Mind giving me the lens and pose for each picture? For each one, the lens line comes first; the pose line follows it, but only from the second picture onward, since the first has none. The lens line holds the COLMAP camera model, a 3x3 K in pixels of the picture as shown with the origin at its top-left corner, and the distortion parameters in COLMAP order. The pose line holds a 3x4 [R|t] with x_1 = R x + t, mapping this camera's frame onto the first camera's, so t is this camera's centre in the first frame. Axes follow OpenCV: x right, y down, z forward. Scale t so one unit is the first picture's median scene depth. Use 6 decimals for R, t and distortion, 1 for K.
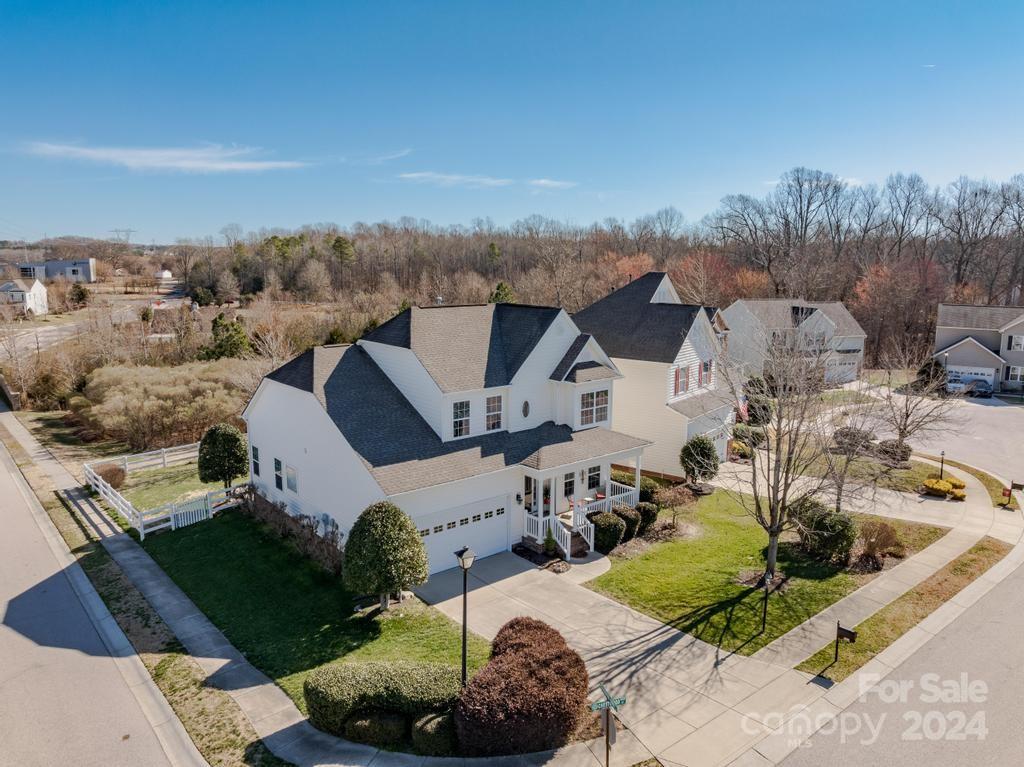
lens RADIAL K [[729.0, 0, 531.6], [0, 729.0, 393.6], [0, 0, 1]] dist [-0.029019, -0.004877]
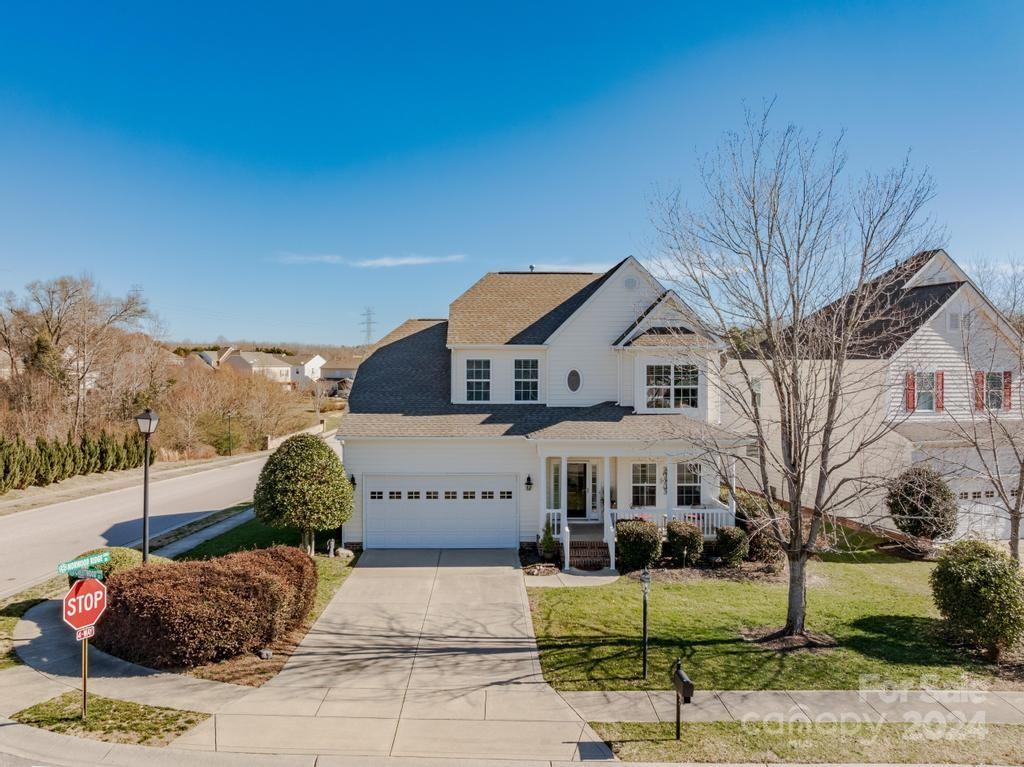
lens RADIAL K [[761.2, 0, 517.3], [0, 761.2, 385.3], [0, 0, 1]] dist [-0.032107, -0.005786]
pose [[0.781176, 0.011997, -0.624196, 0.575022], [-0.112768, 0.986081, -0.122175, 0.167805], [0.614042, 0.165830, 0.771656, 0.394724]]
